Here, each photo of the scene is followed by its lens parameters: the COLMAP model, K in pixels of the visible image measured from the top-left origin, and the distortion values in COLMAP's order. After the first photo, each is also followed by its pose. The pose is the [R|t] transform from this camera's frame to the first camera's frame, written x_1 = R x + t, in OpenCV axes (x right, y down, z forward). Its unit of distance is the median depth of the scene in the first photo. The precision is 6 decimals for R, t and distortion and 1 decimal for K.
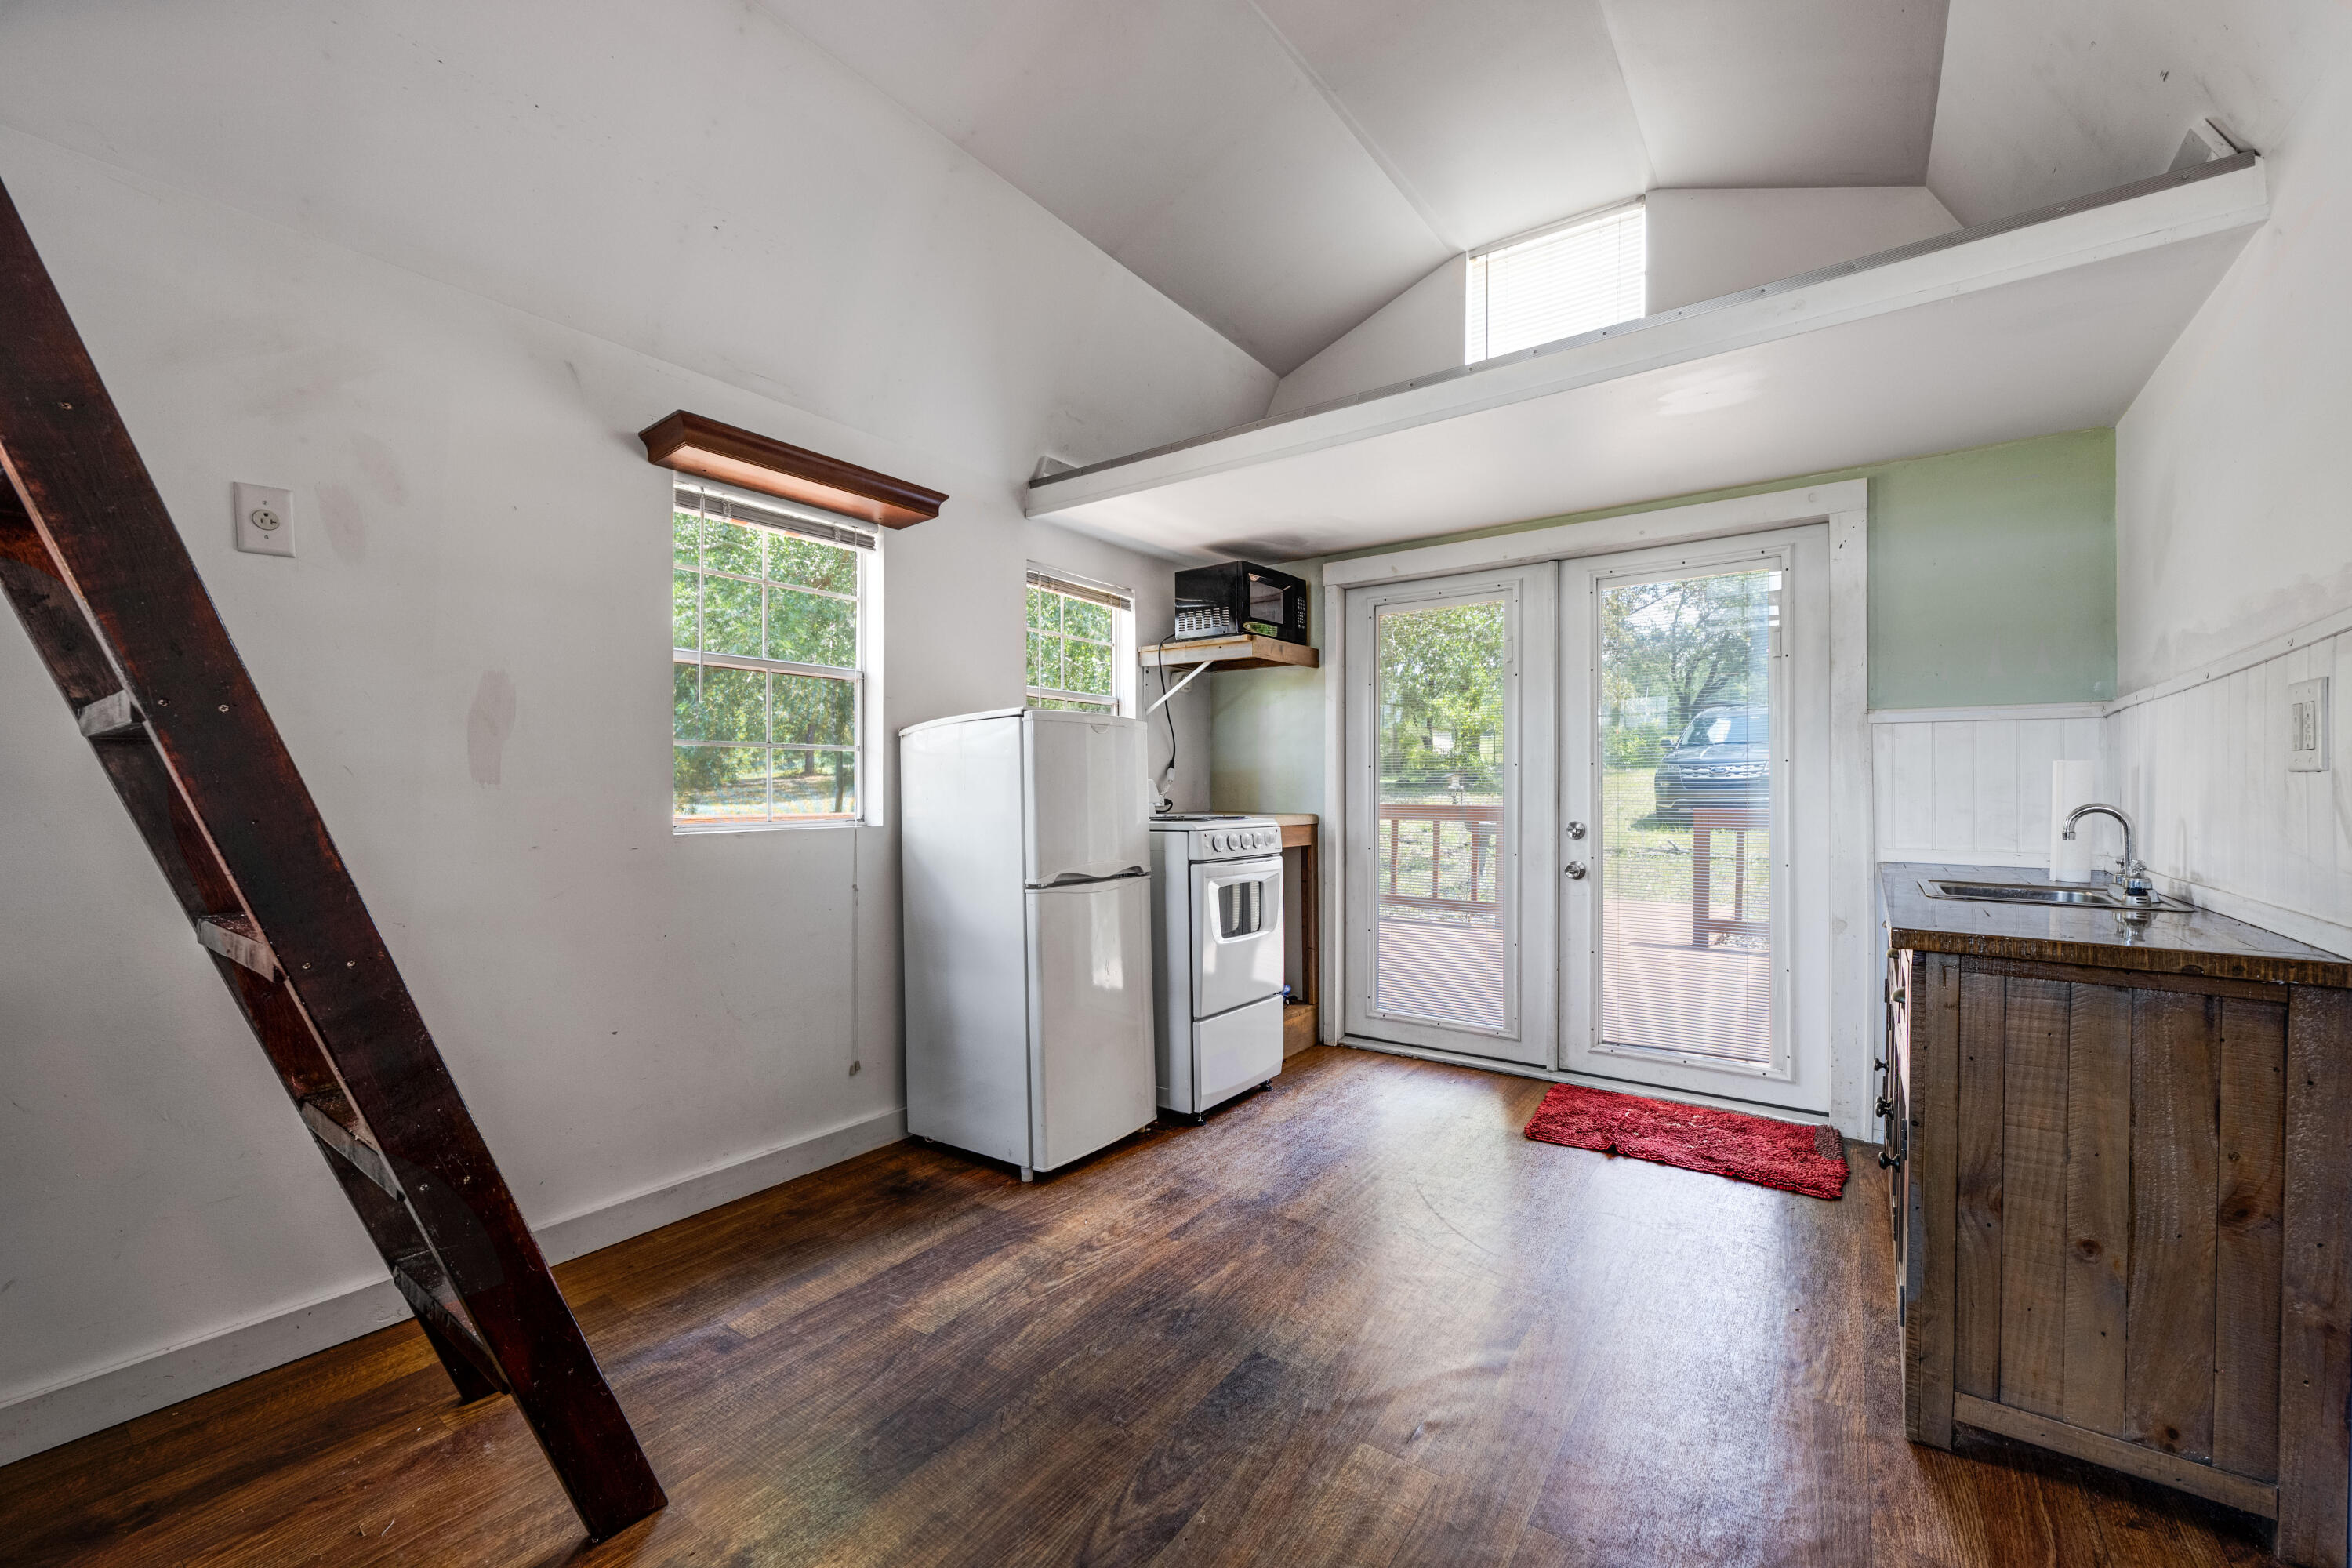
lens RADIAL K [[954.6, 0, 1194.4], [0, 954.6, 783.3], [0, 0, 1]] dist [-0.003473, 0.000335]
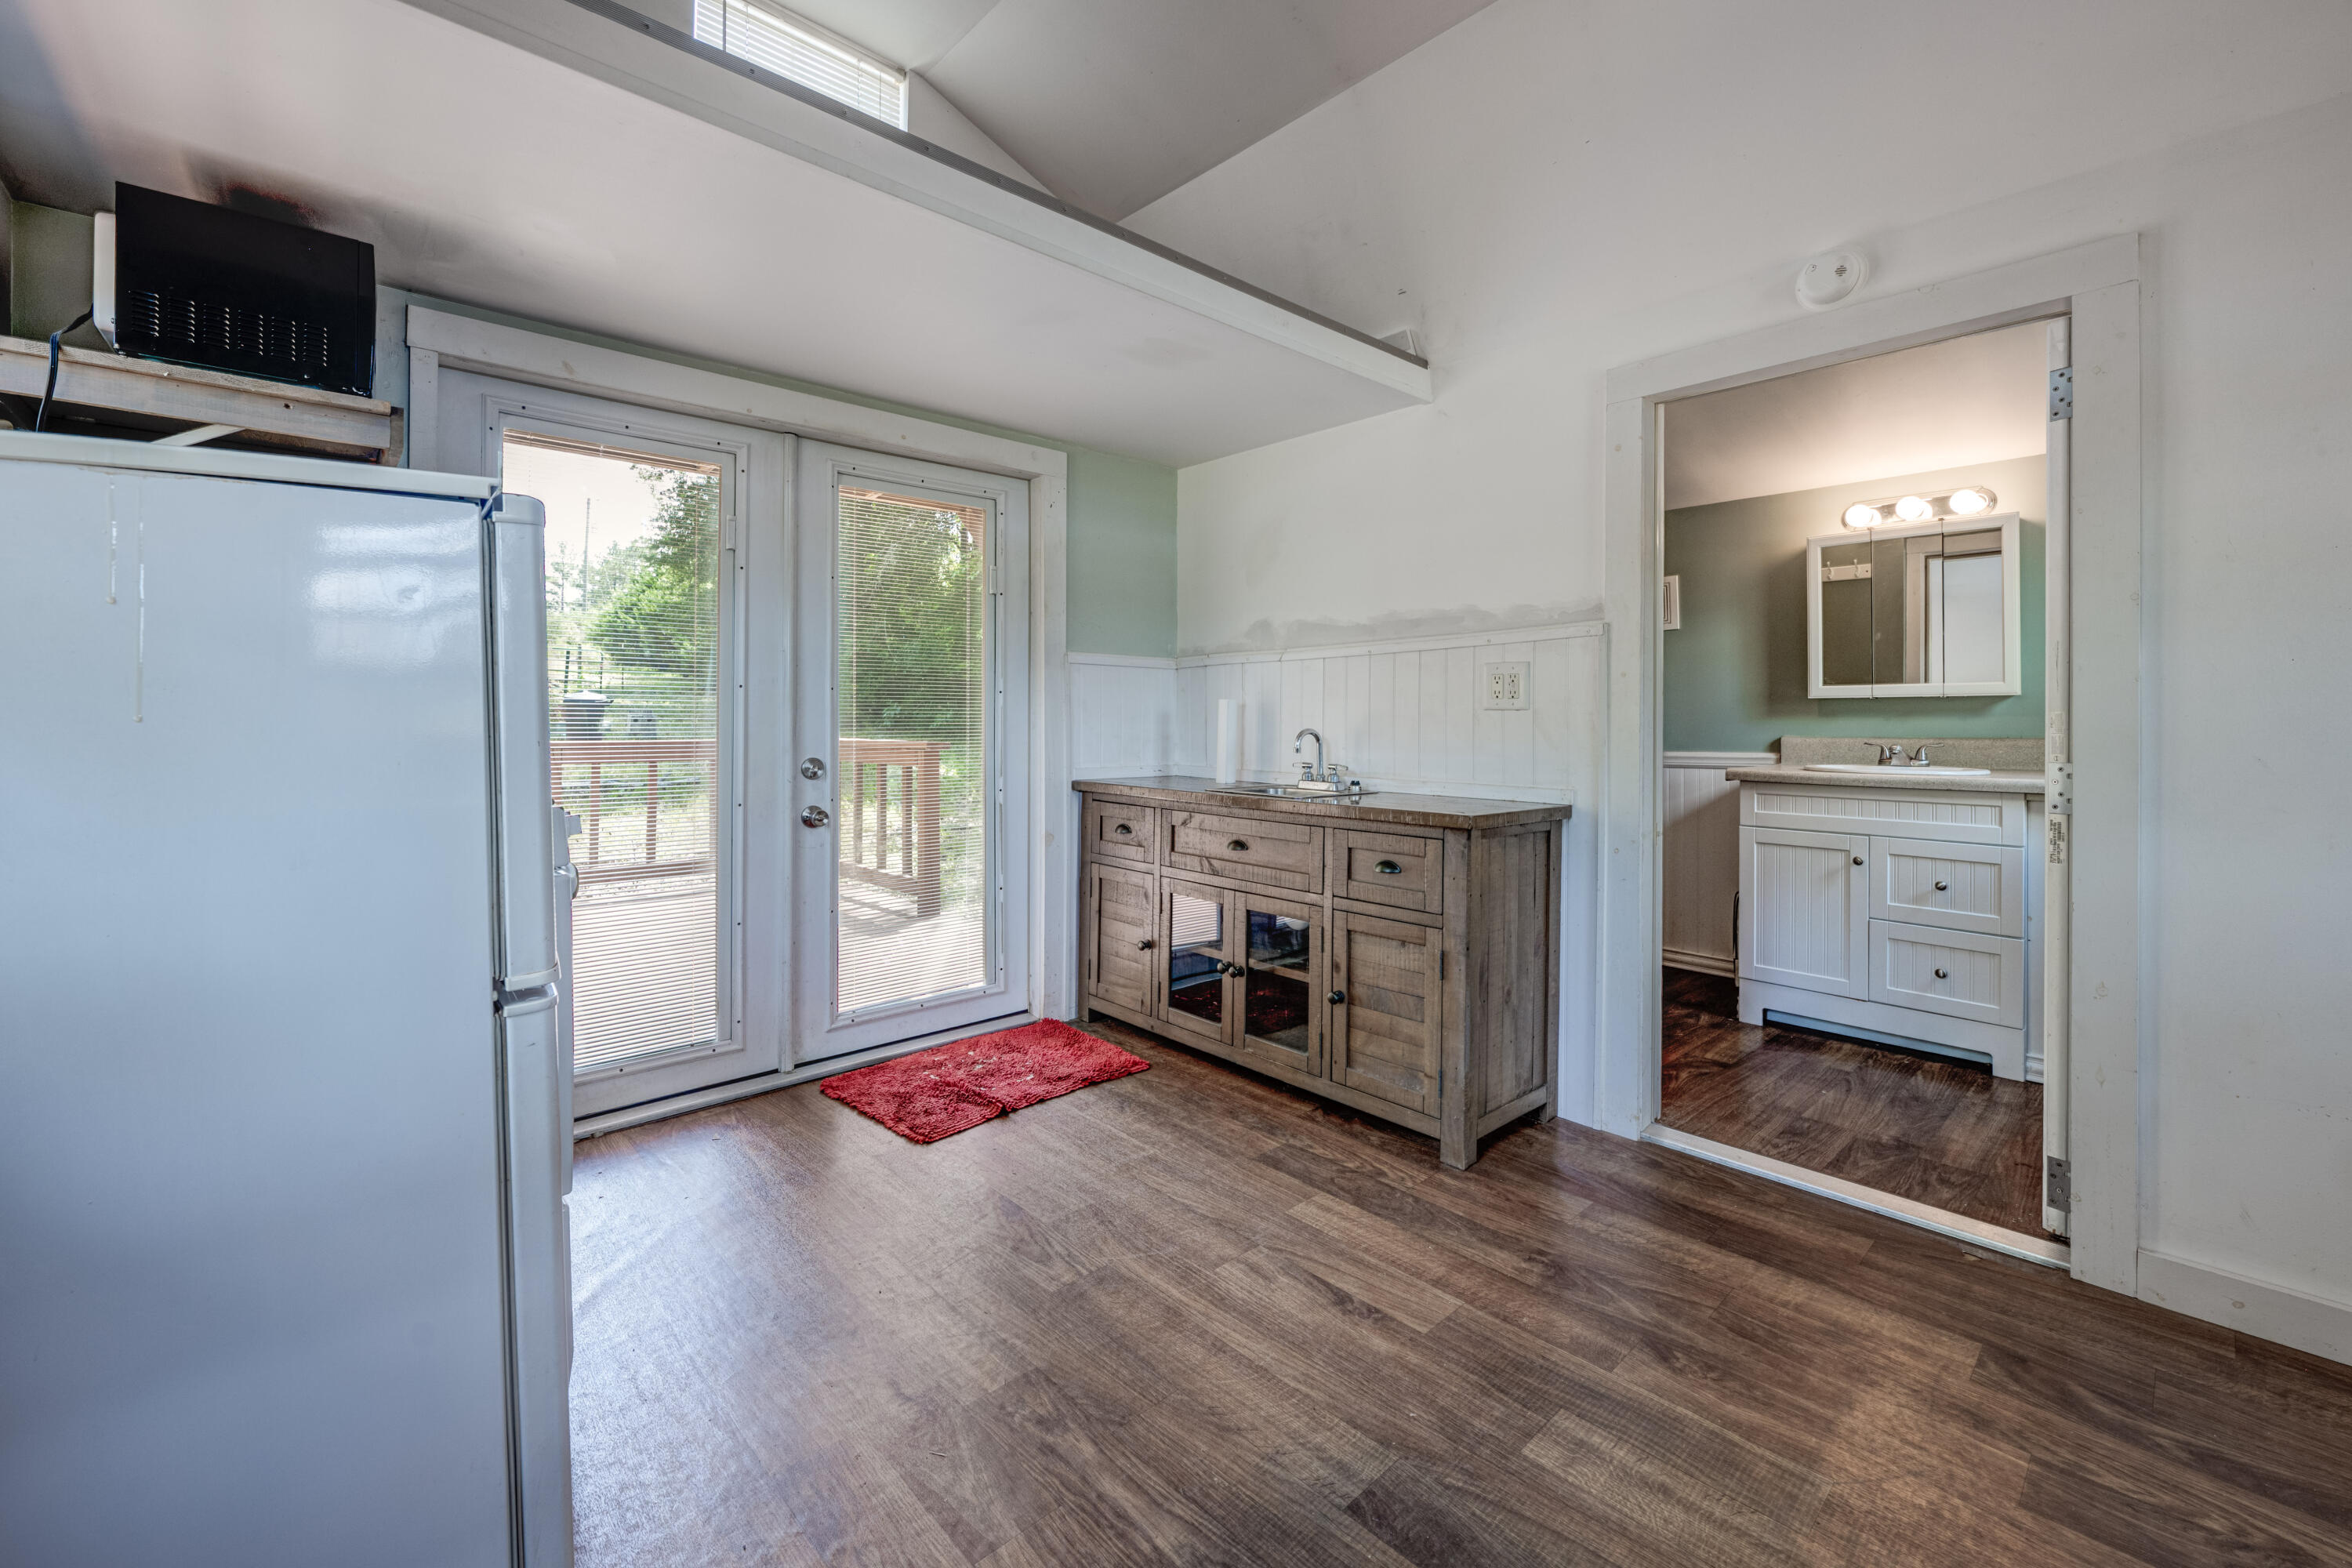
lens RADIAL K [[954.6, 0, 1192.4], [0, 954.6, 714.1], [0, 0, 1]] dist [-0.003473, 0.000335]
pose [[0.204543, 0.006191, 0.978838, -0.419130], [-0.006648, 0.999966, -0.004935, 0.004753], [-0.978835, -0.005498, 0.204578, 0.618785]]
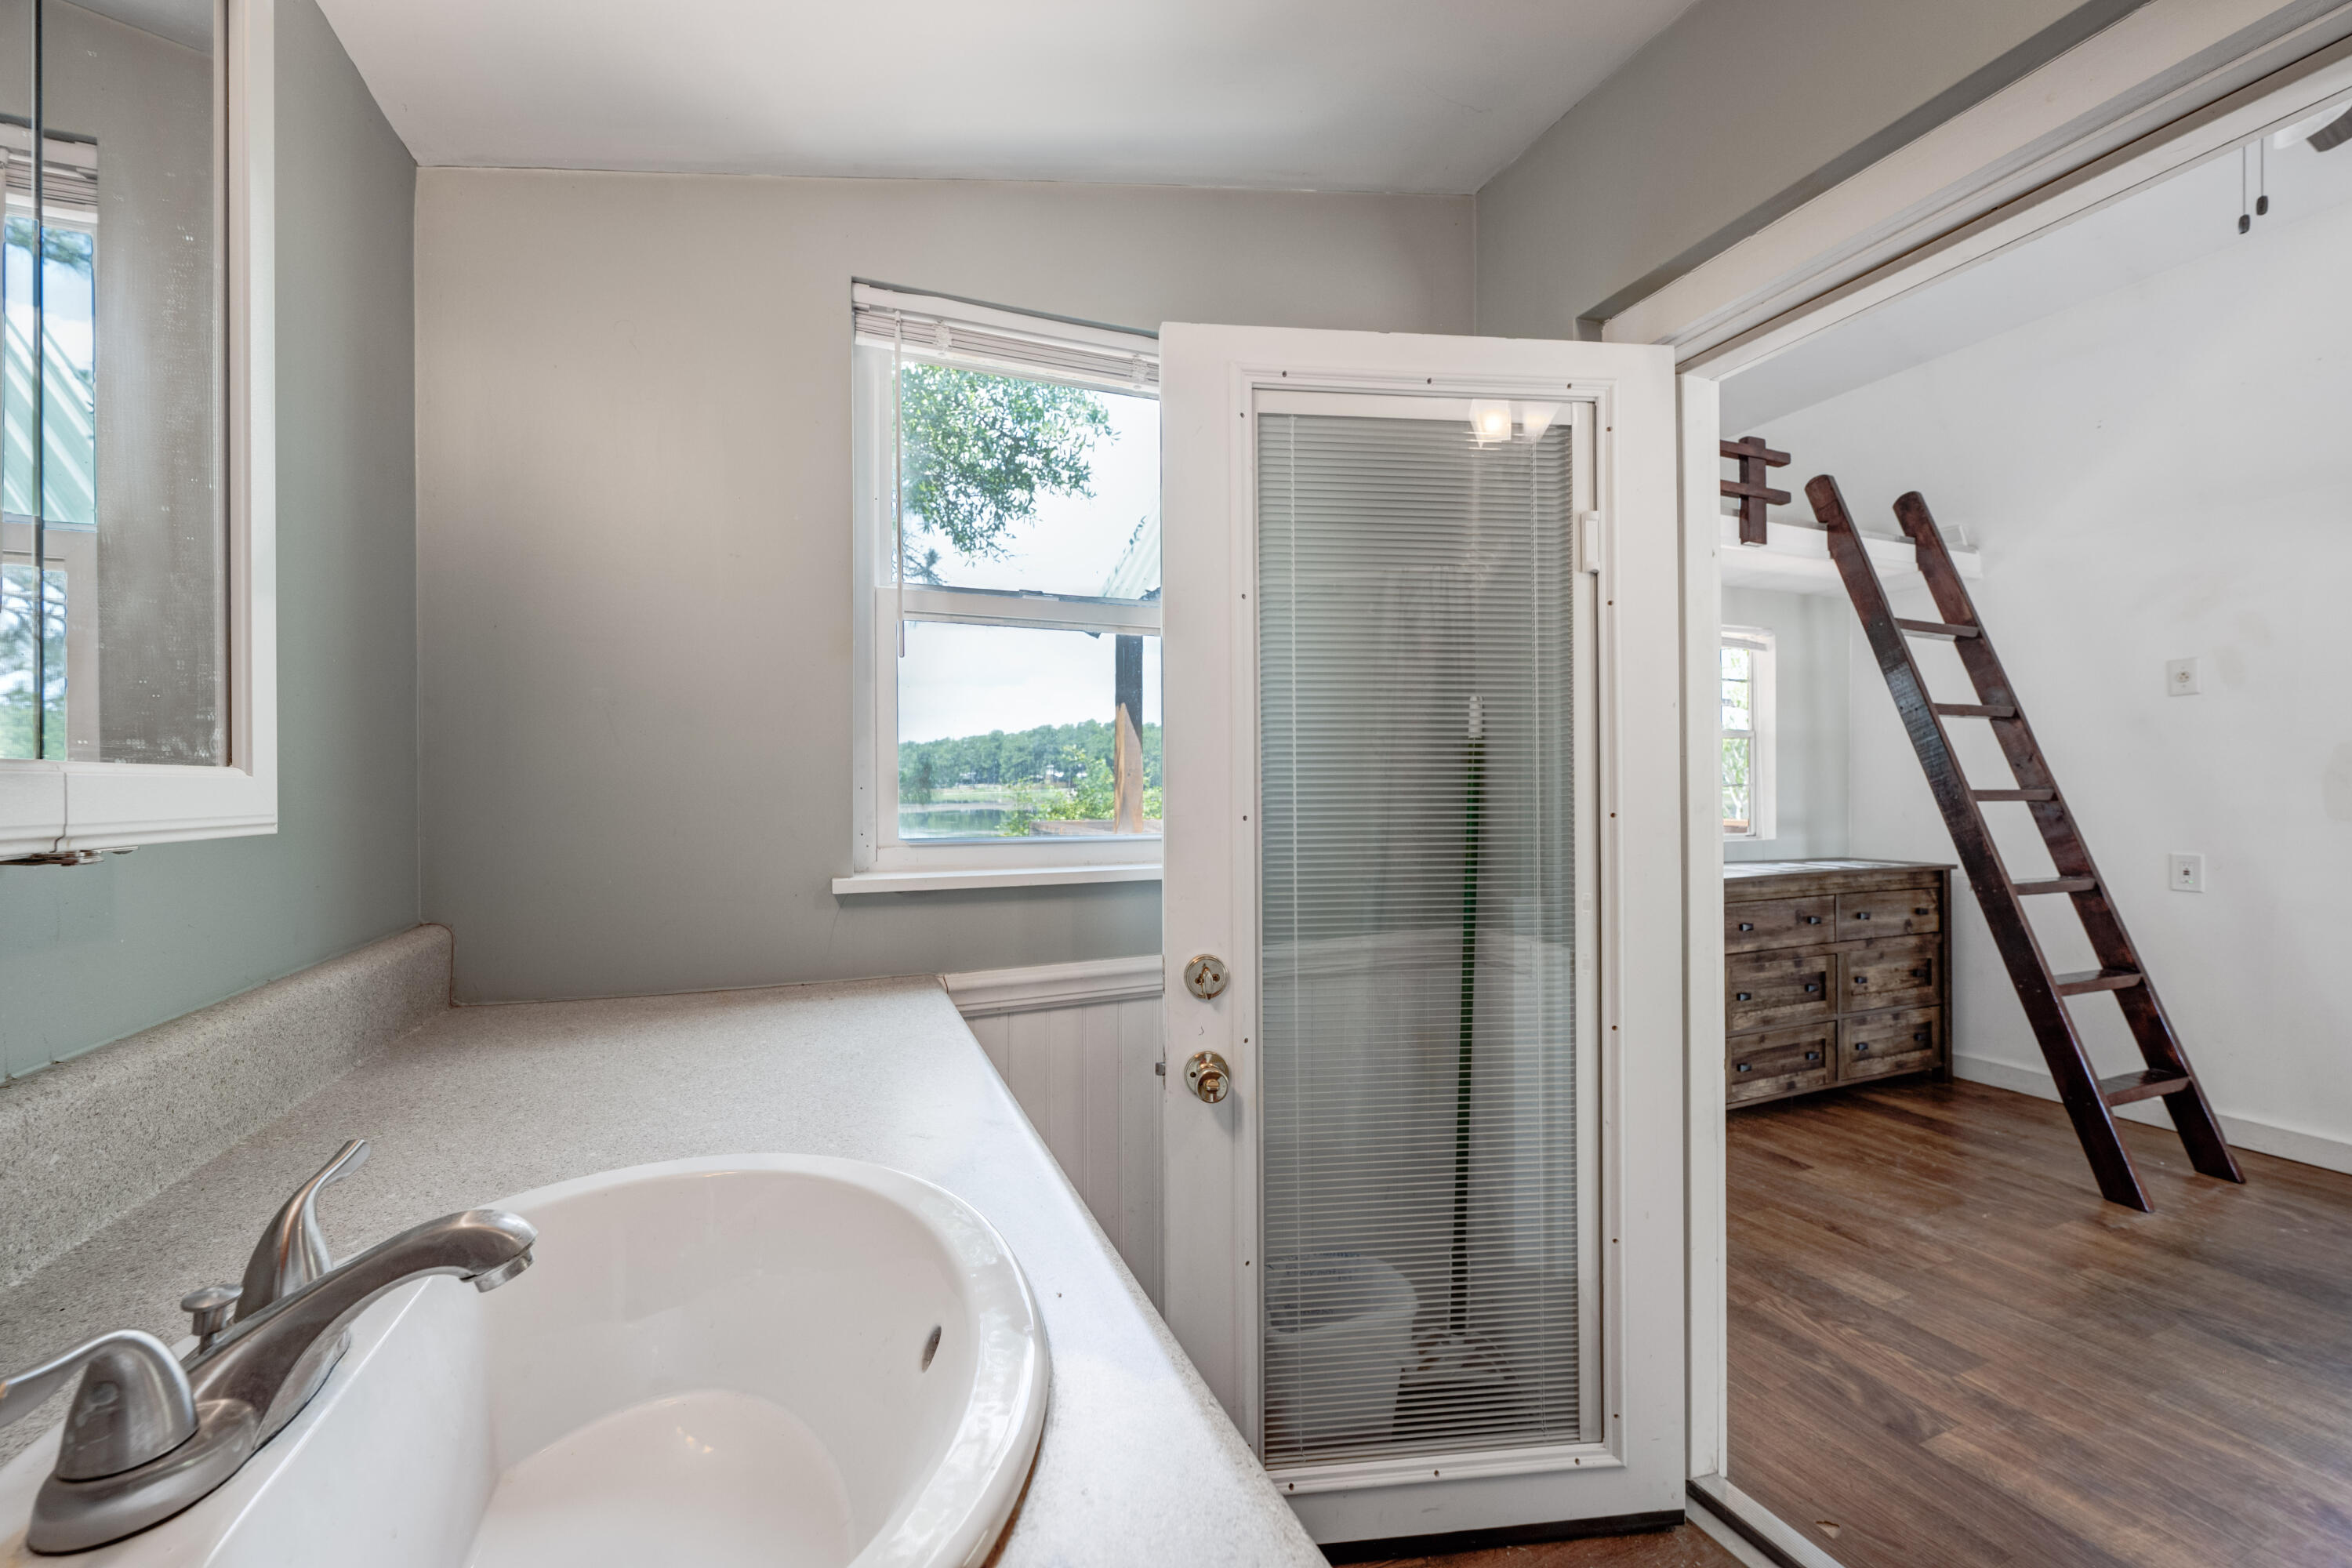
lens RADIAL K [[954.6, 0, 1163.7], [0, 954.6, 779.3], [0, 0, 1]] dist [-0.003473, 0.000335]
pose [[-0.532246, -0.008047, -0.846551, 1.029624], [0.001072, 0.999948, -0.010178, -0.039341], [0.846589, -0.006325, -0.532210, 0.181128]]
